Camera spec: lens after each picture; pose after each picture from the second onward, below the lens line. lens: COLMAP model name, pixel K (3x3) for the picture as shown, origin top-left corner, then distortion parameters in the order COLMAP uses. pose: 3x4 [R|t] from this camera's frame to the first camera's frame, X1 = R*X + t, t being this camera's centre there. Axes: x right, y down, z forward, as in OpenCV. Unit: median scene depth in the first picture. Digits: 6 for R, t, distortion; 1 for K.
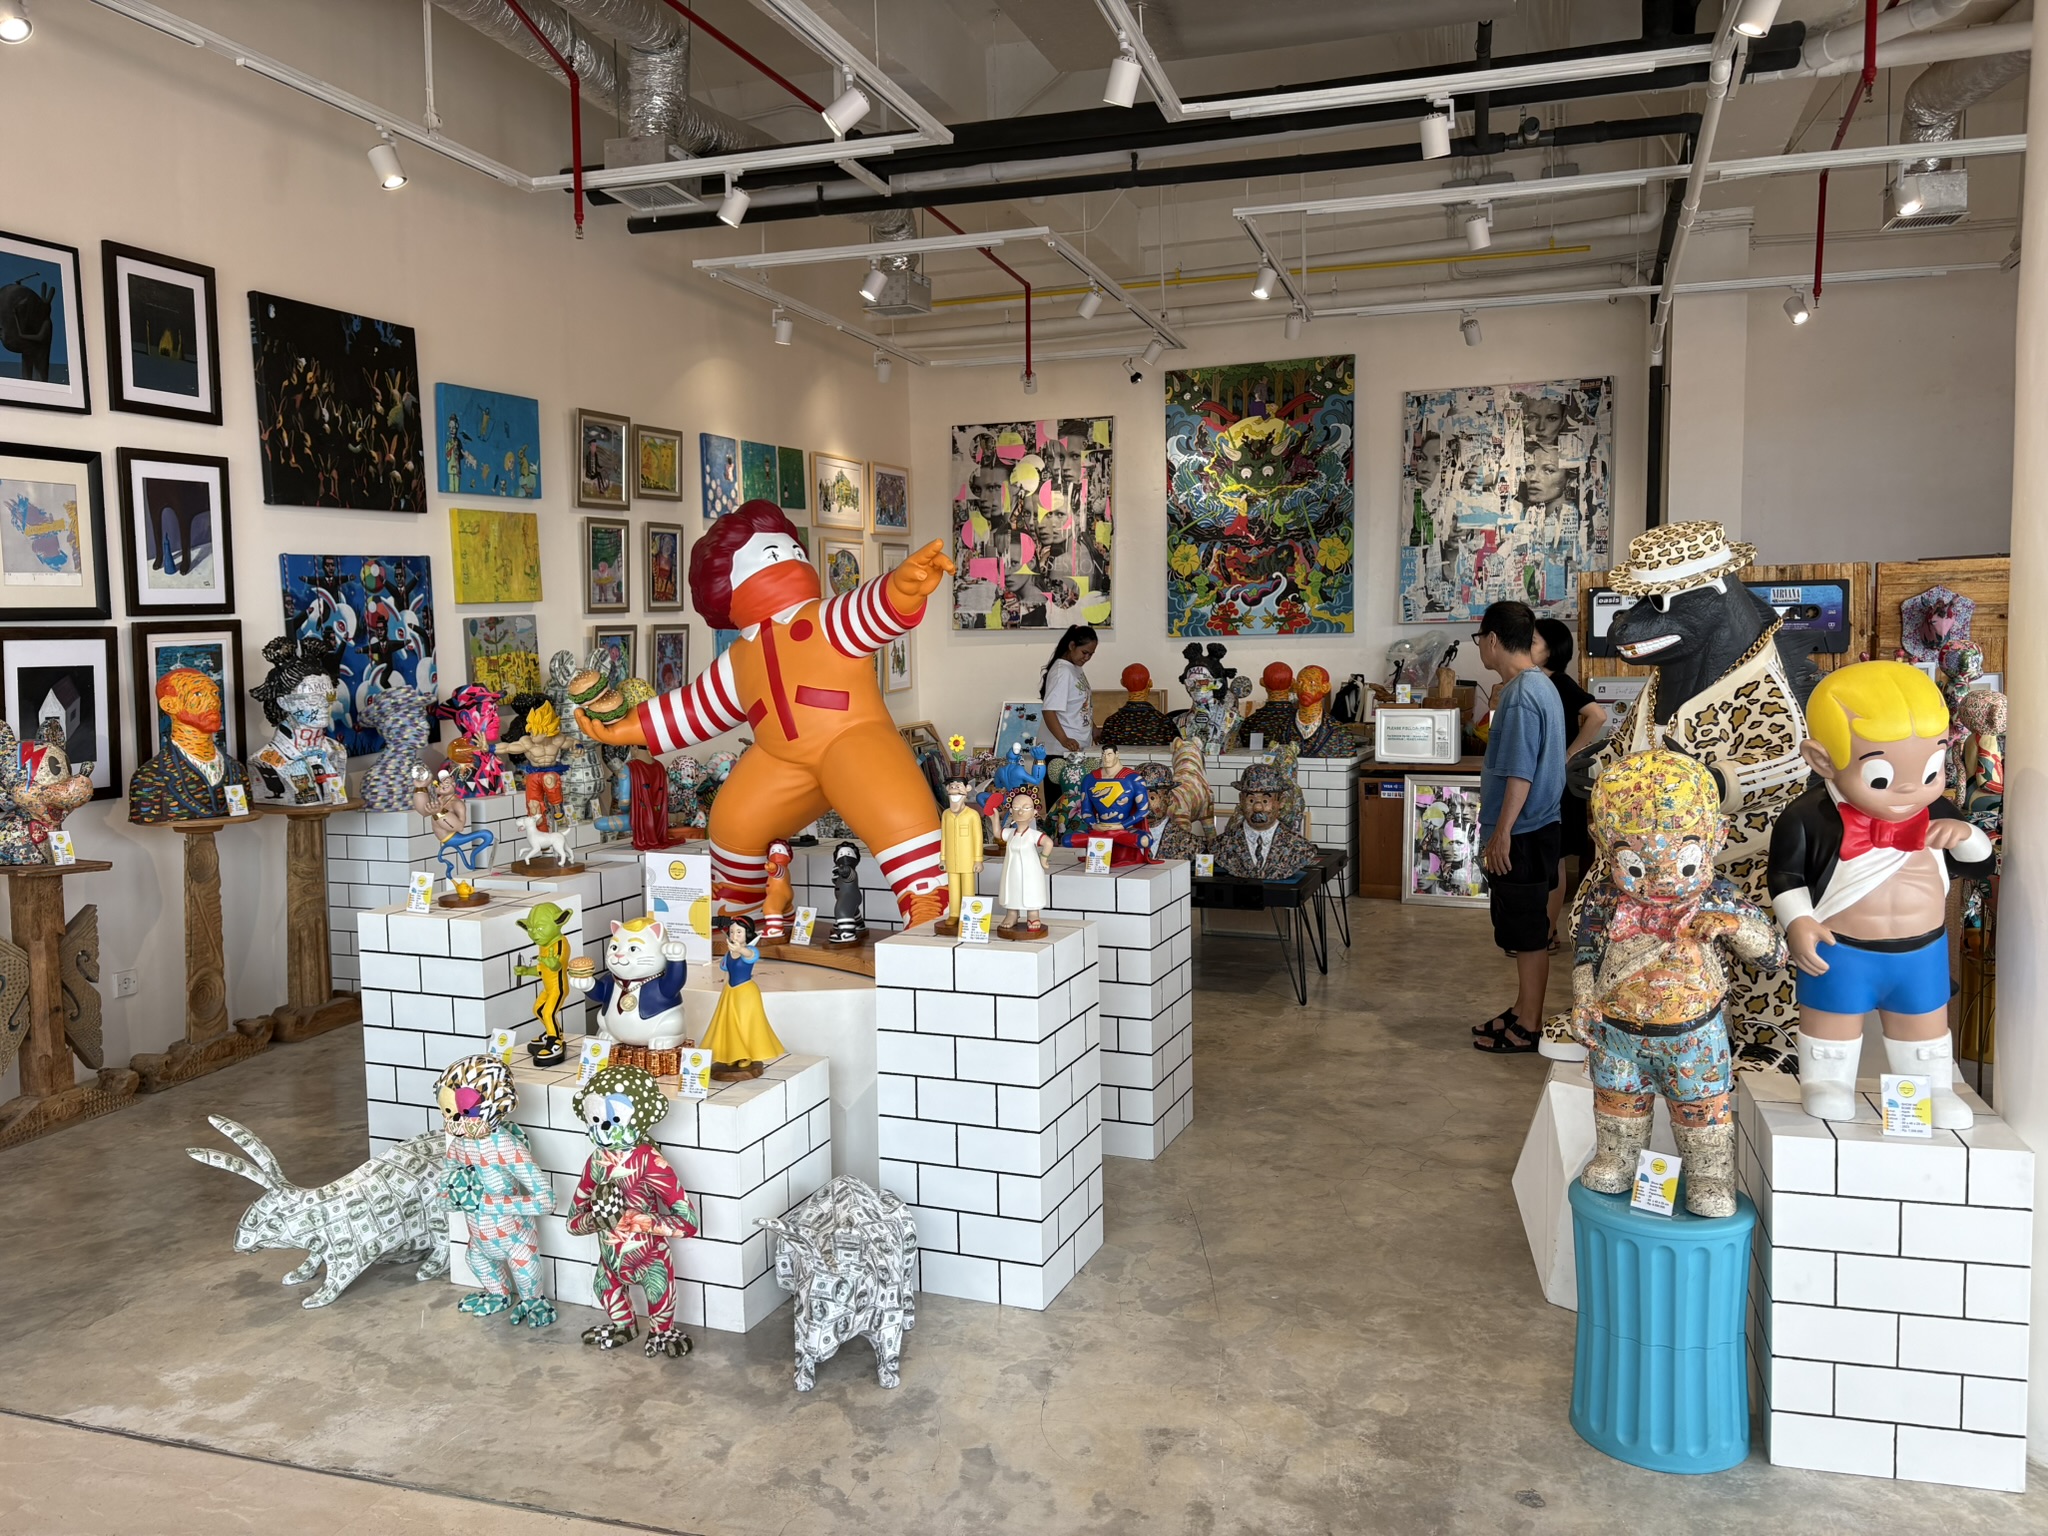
lens RADIAL K [[1553.8, 0, 1024.8], [0, 1553.8, 747.0], [0, 0, 1]] dist [0.031947, -0.012375]
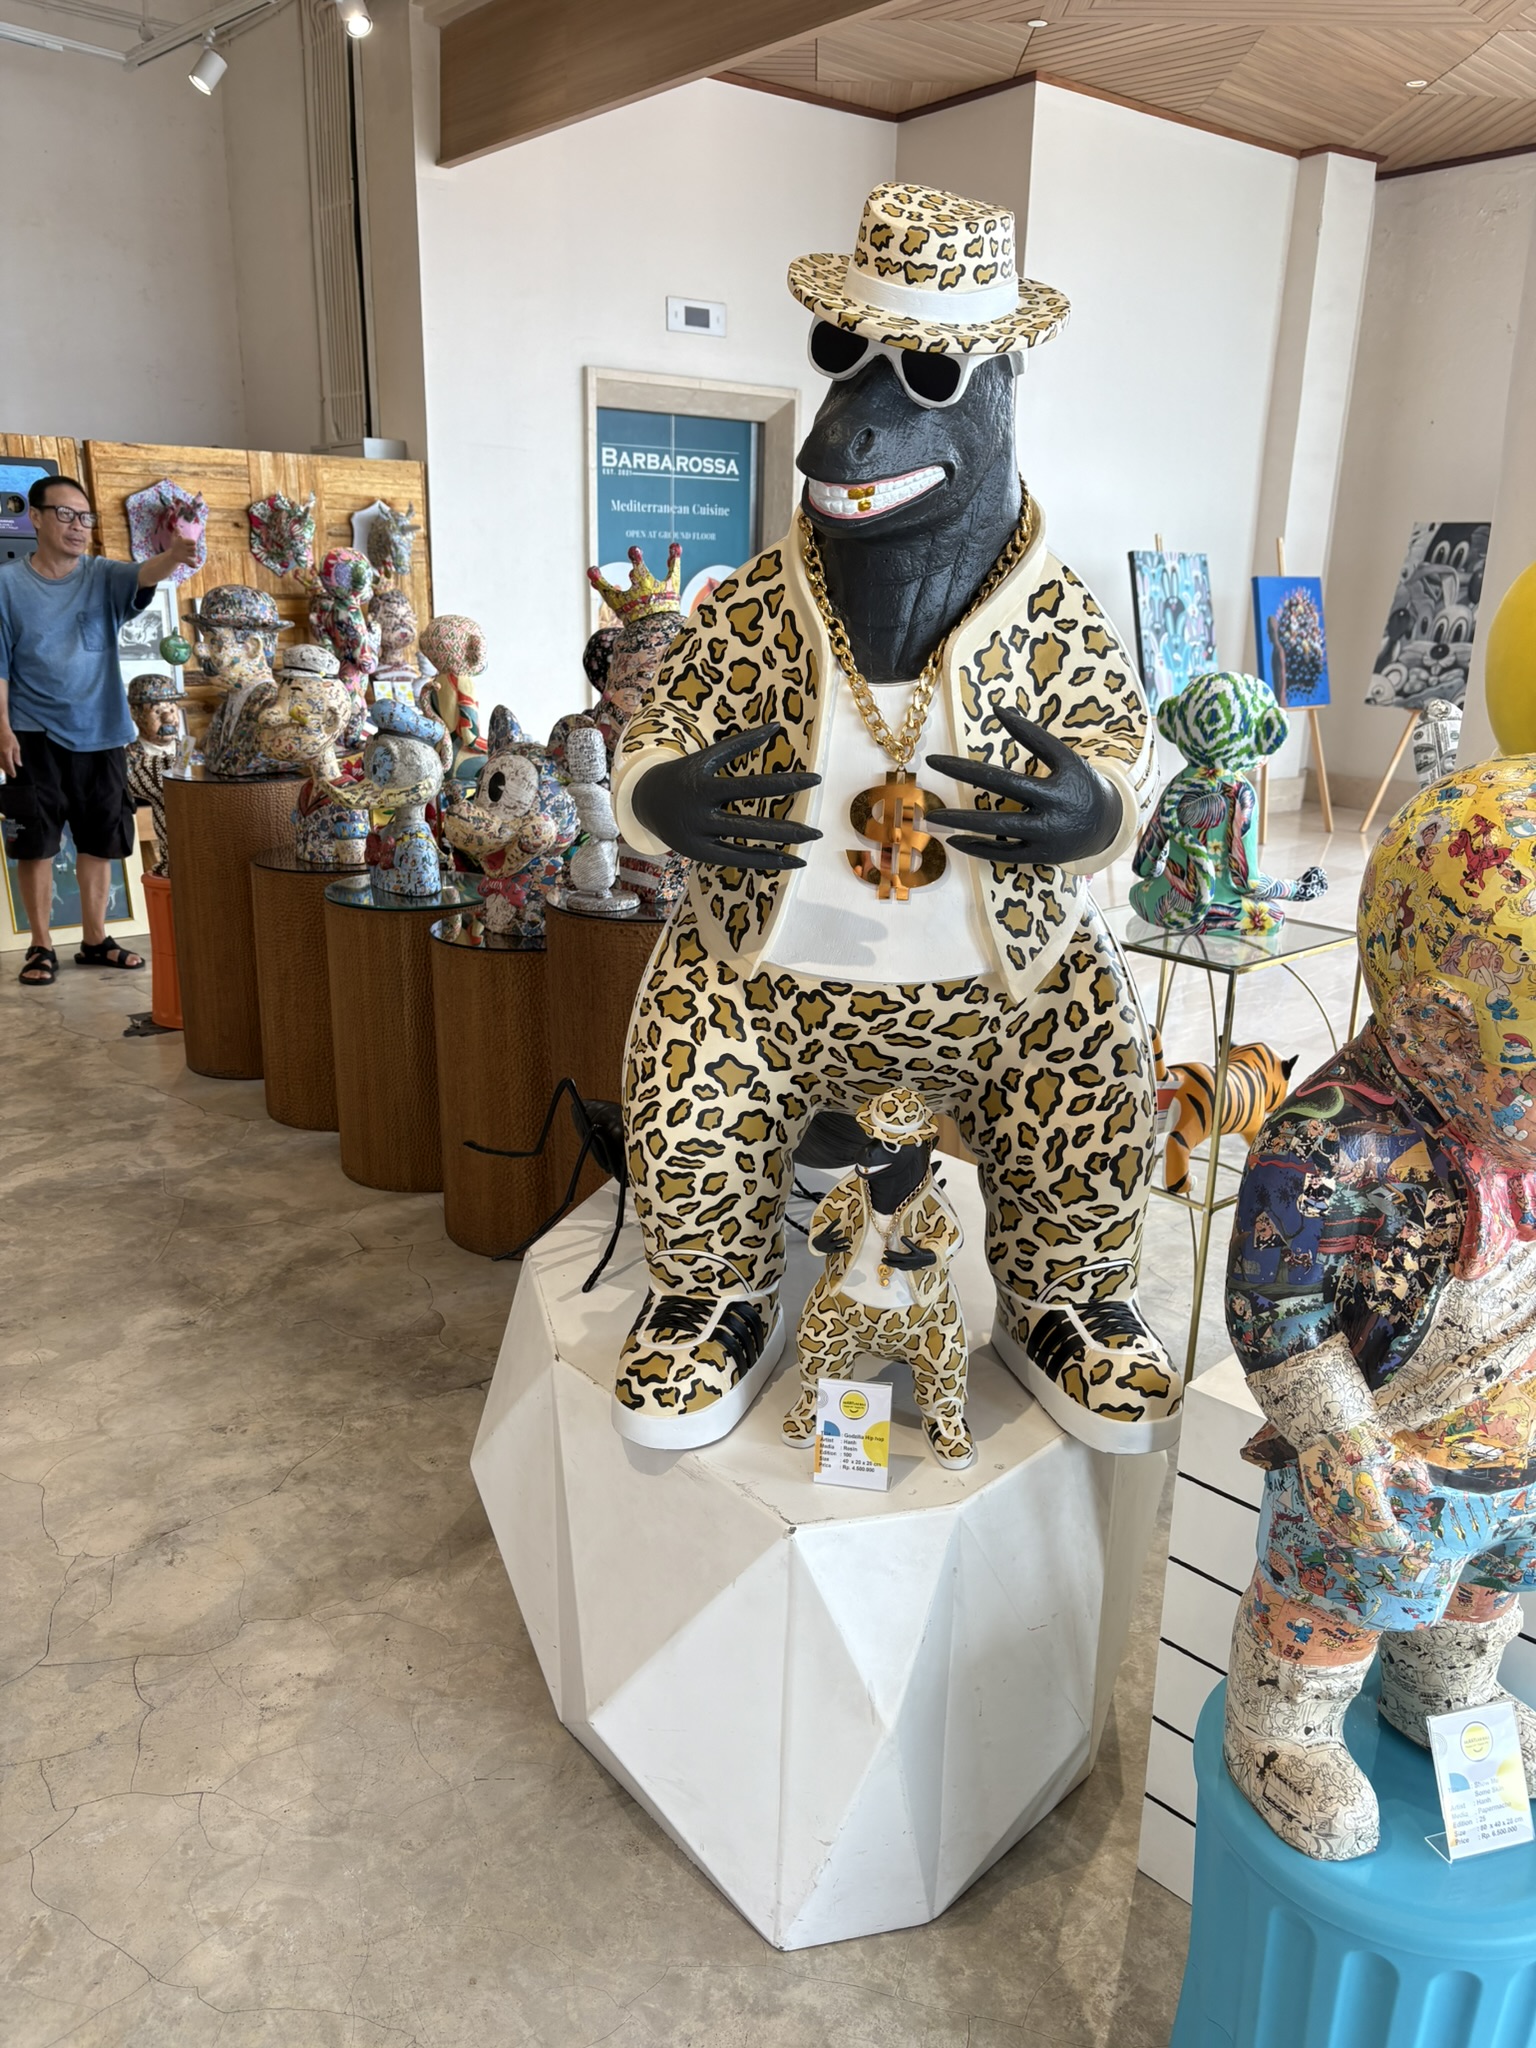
lens RADIAL K [[1553.8, 0, 773.5], [0, 1553.8, 1020.7], [0, 0, 1]] dist [0.031947, -0.012375]
pose [[0.470448, -0.219514, 0.854688, -0.002589], [0.034429, 0.972393, 0.230795, -0.009706], [-0.881756, -0.079151, 0.465018, 0.334996]]
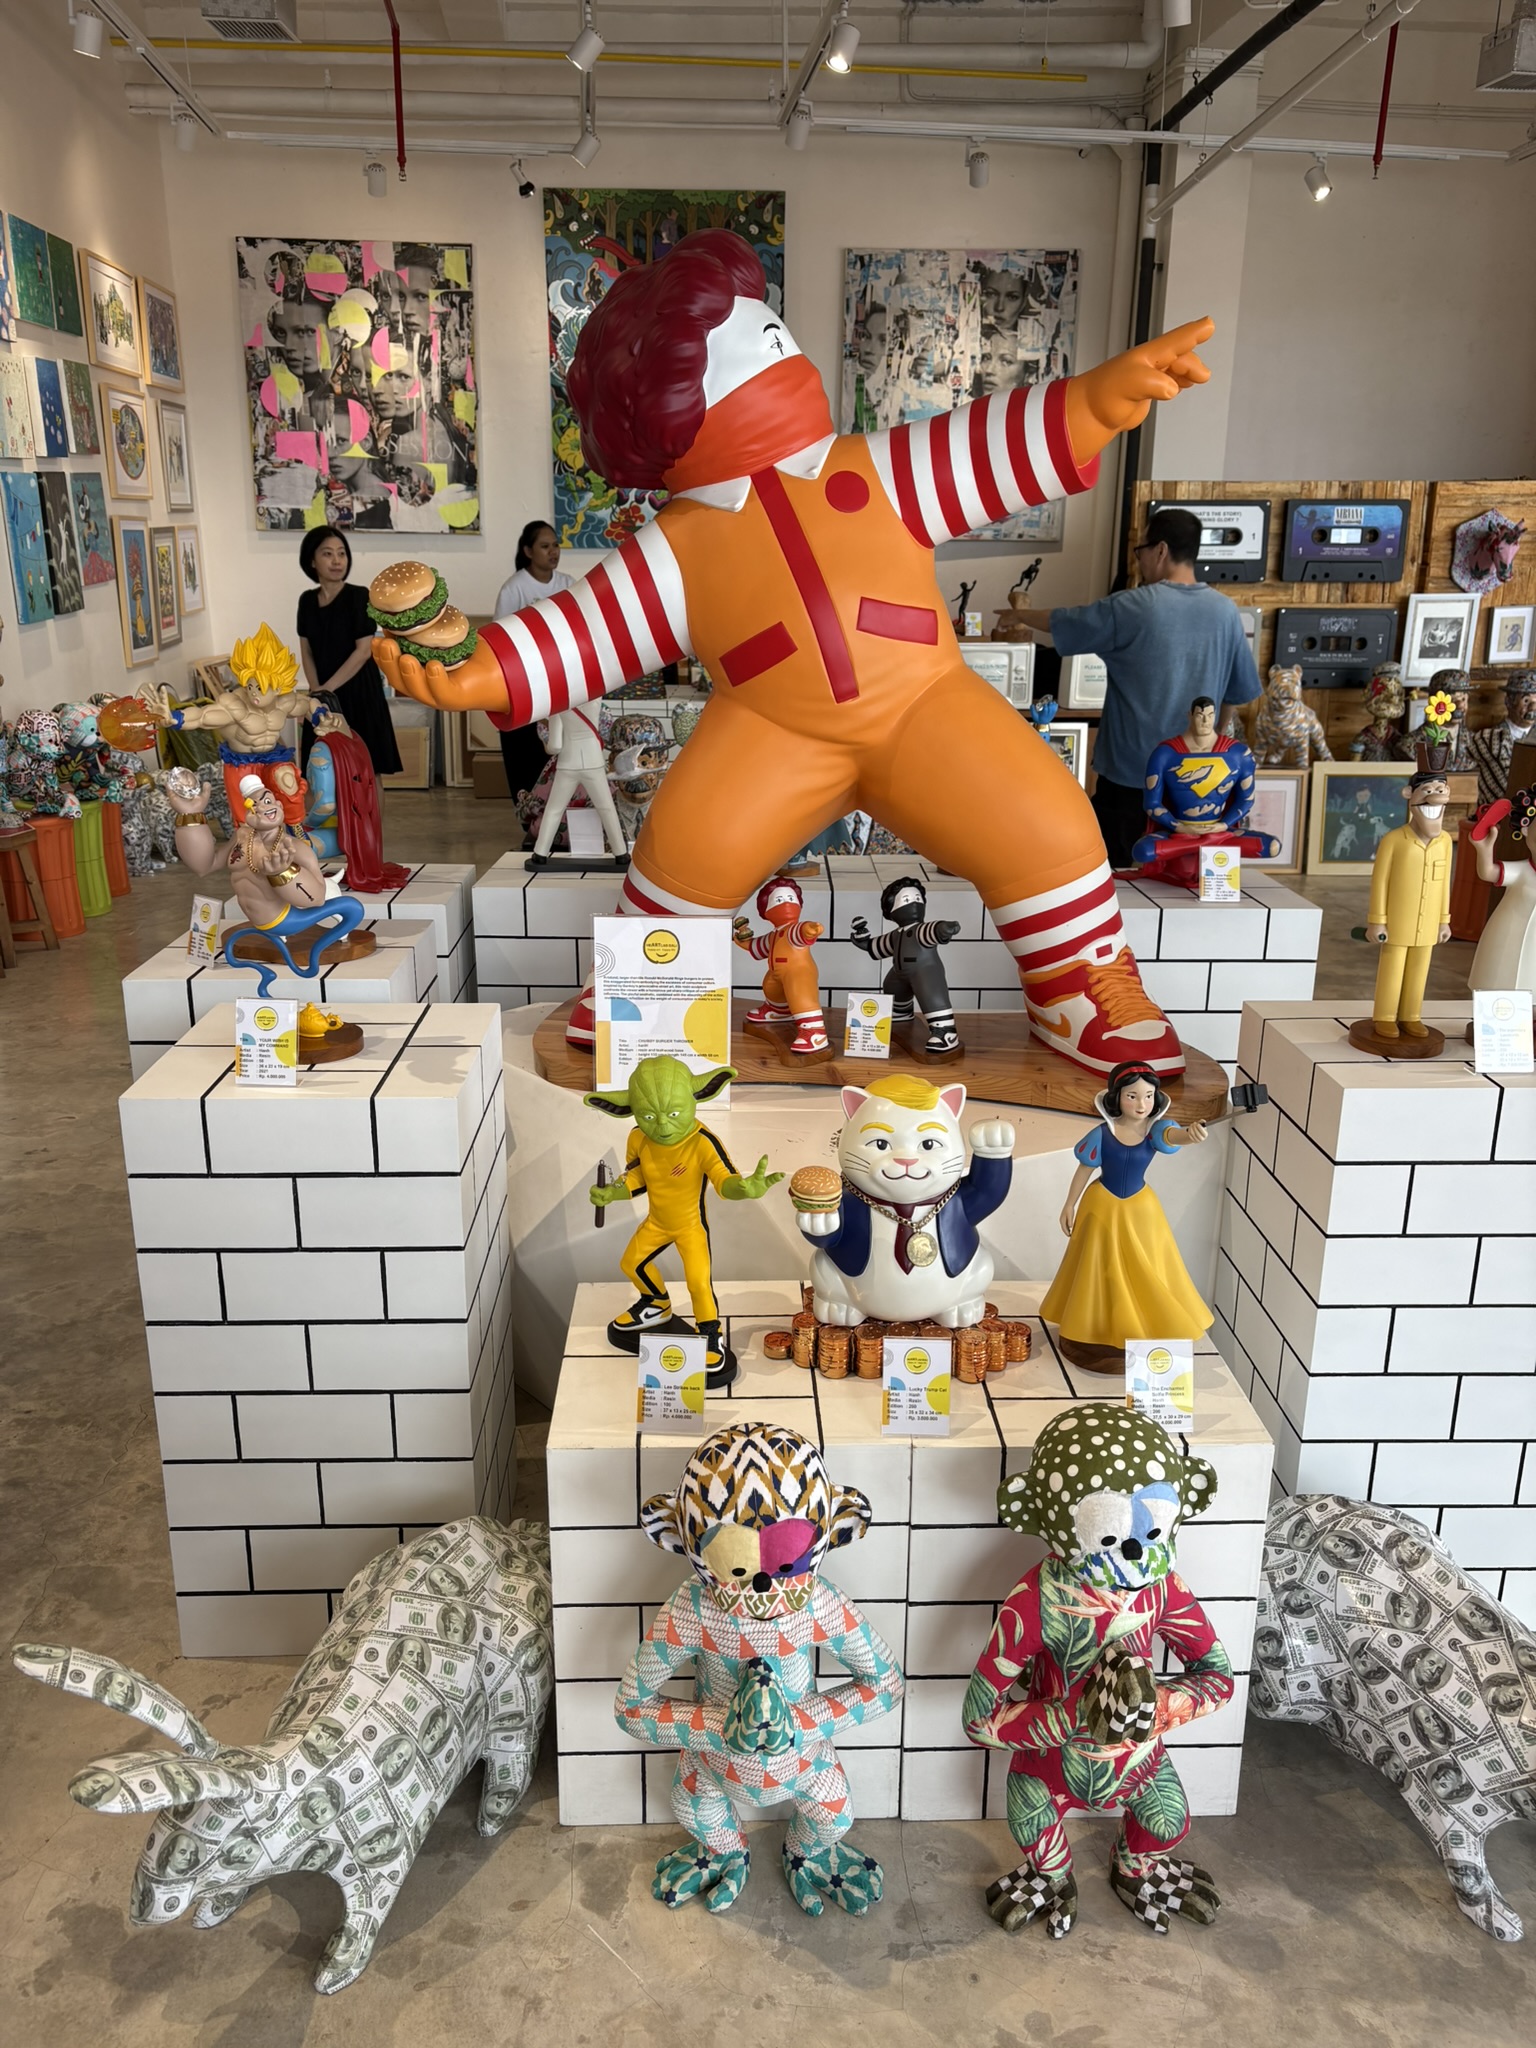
lens RADIAL K [[1553.8, 0, 777.2], [0, 1553.8, 1017.7], [0, 0, 1]] dist [0.031947, -0.012375]
pose [[0.914381, -0.090391, 0.394636, -0.211647], [0.004264, 0.976853, 0.213869, -0.006786], [-0.404833, -0.193875, 0.893601, 0.255397]]
